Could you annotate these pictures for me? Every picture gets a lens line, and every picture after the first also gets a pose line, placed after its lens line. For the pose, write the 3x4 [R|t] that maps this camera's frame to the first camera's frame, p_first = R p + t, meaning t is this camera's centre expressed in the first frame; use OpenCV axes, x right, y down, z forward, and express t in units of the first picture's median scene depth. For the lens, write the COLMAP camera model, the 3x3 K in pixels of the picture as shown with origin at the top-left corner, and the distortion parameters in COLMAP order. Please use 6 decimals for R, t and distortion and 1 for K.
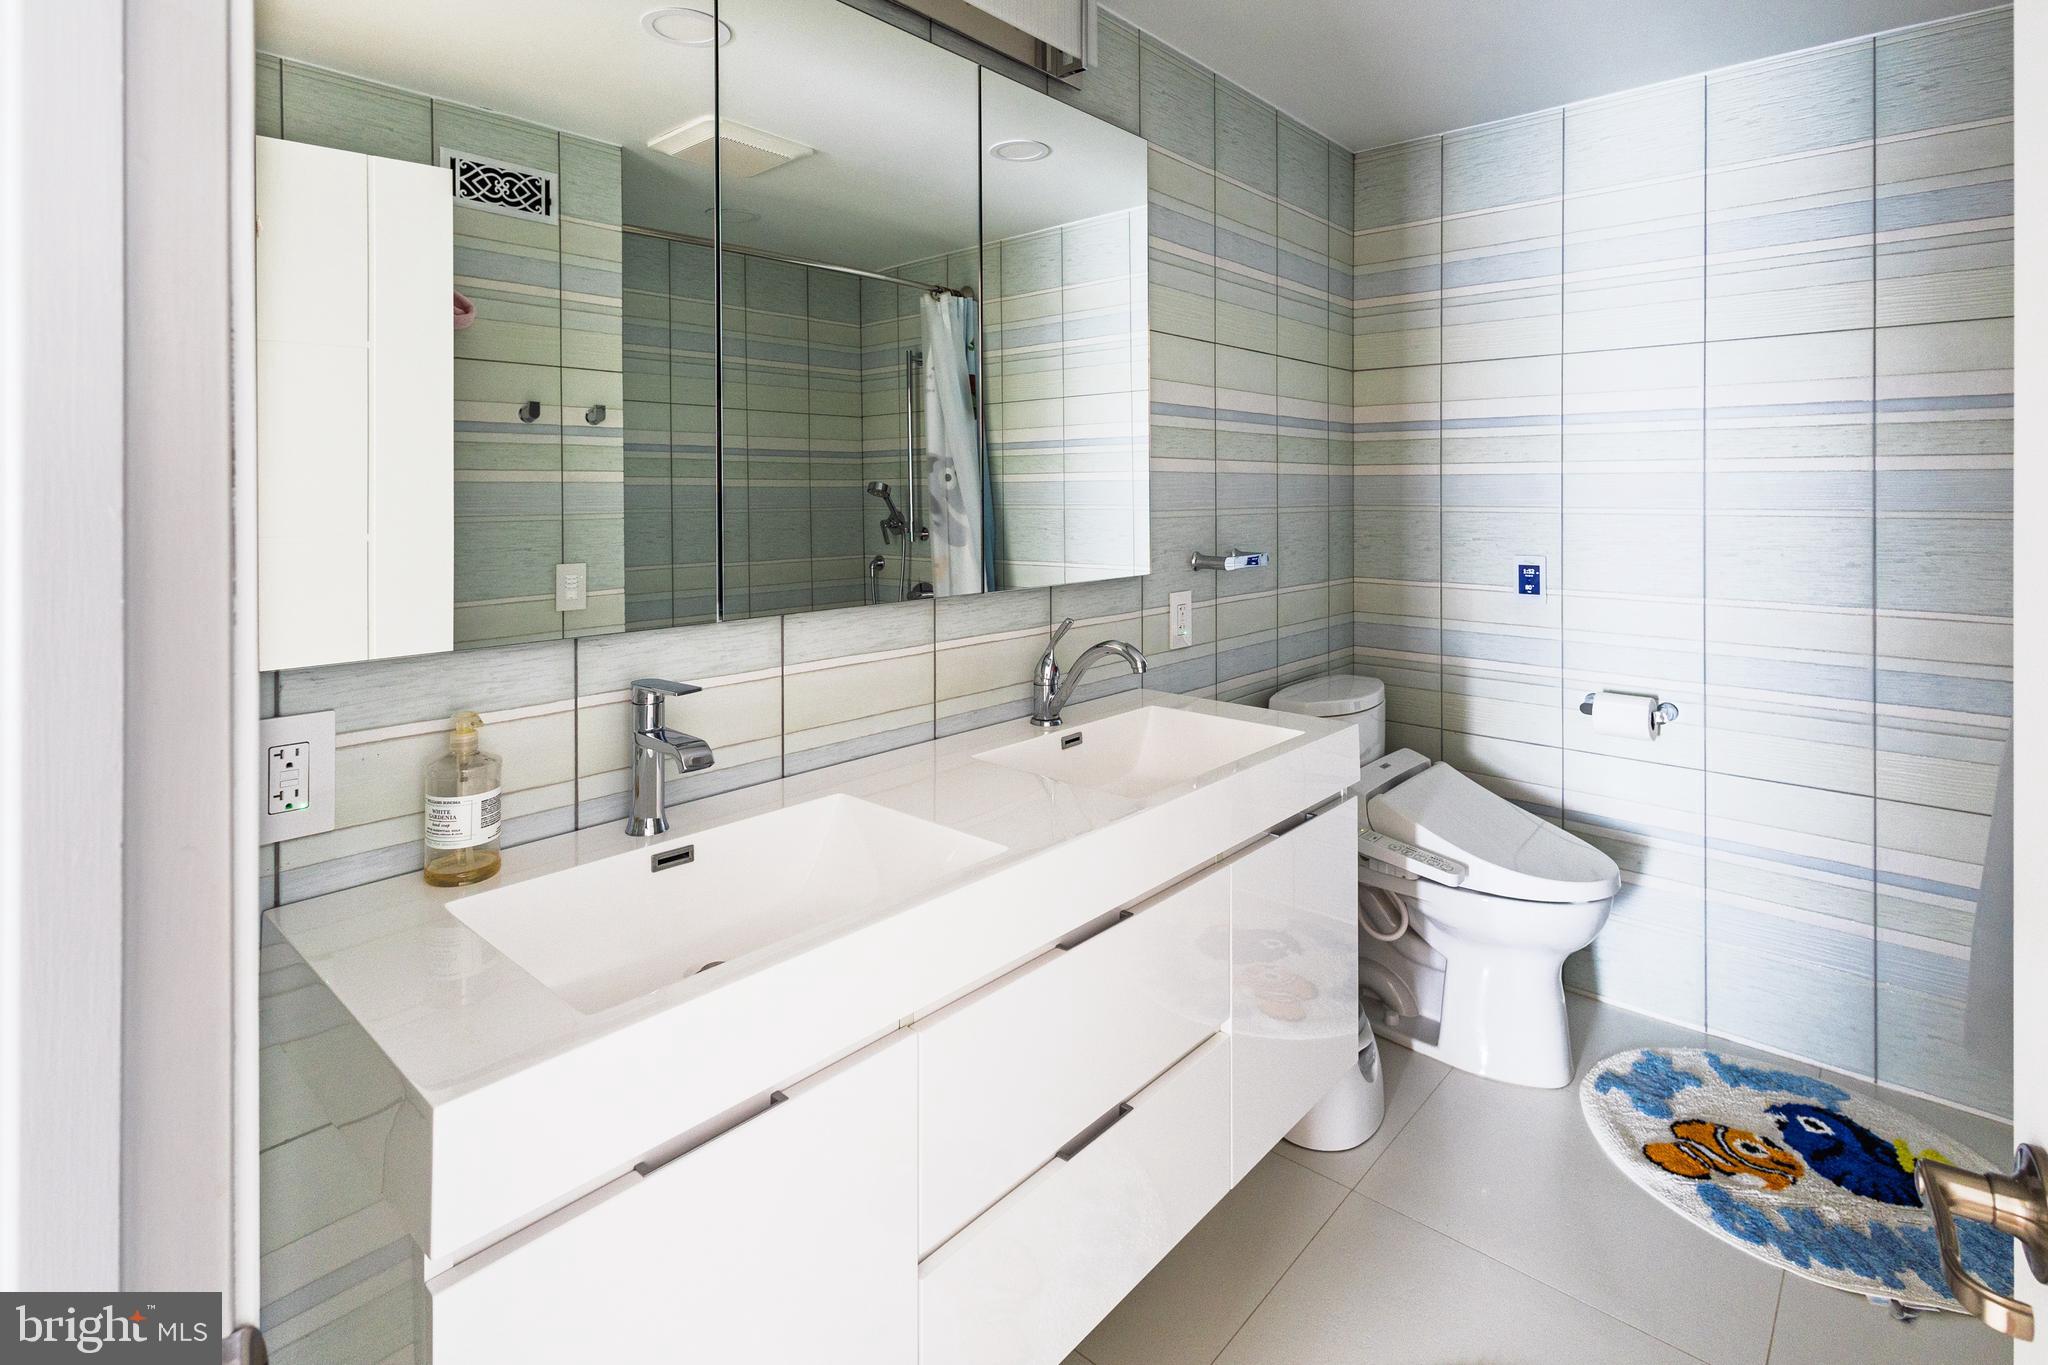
lens RADIAL K [[980.2, 0, 1016.2], [0, 980.2, 500.0], [0, 0, 1]] dist [0.001976, 0.001669]
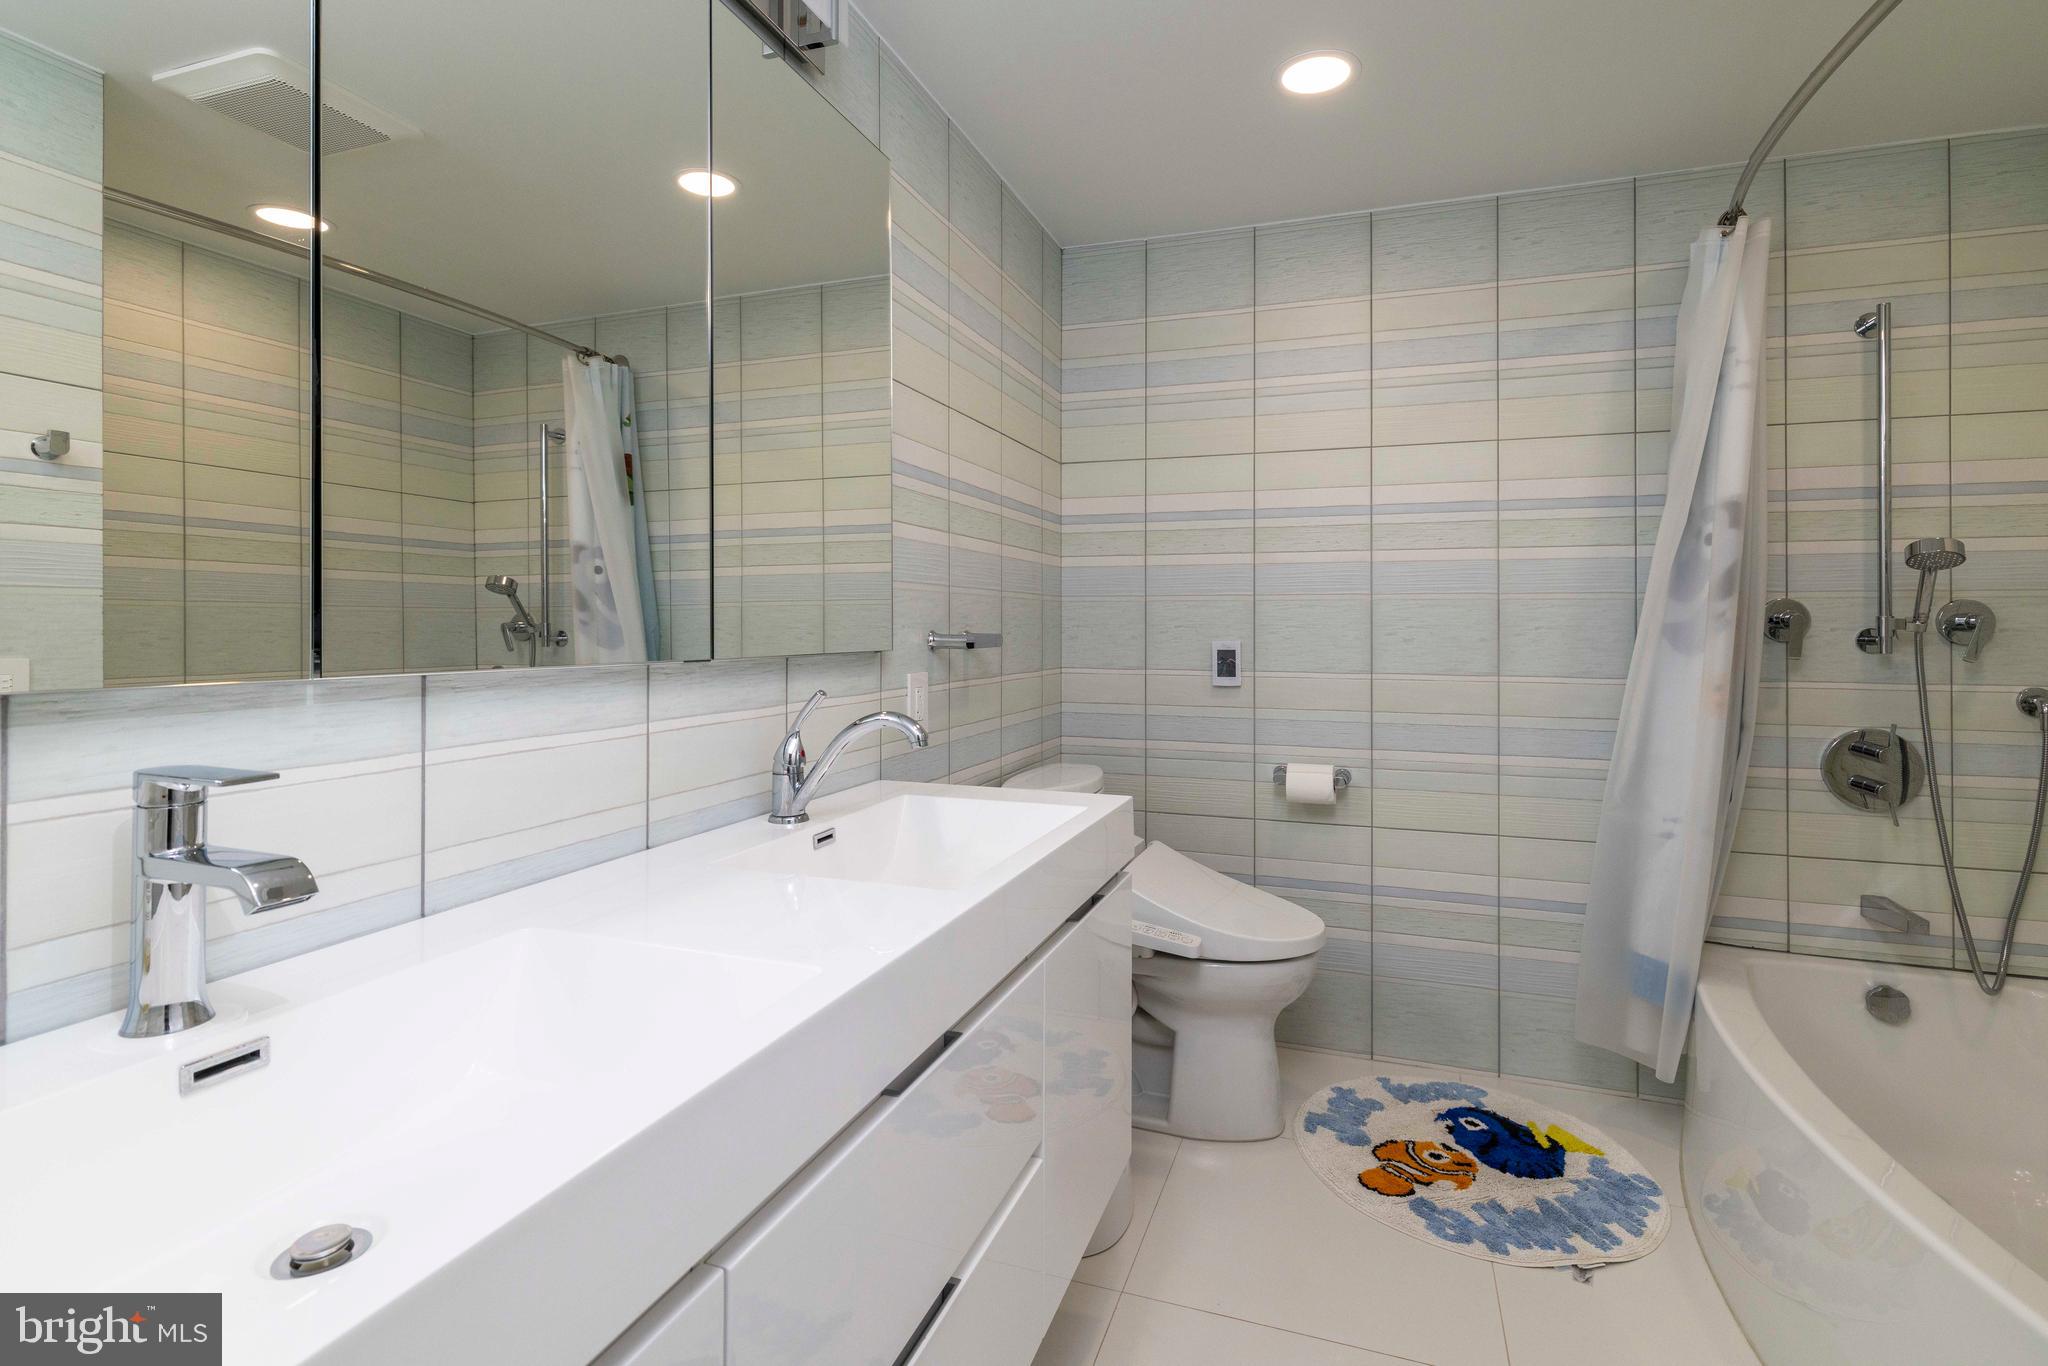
lens RADIAL K [[950.7, 0, 1057.2], [0, 950.7, 623.4], [0, 0, 1]] dist [0.003102, -0.000990]
pose [[0.916987, 0.009071, 0.398815, -0.070492], [-0.007128, 0.999954, -0.006353, 0.057685], [-0.398854, 0.002983, 0.917009, 0.158887]]
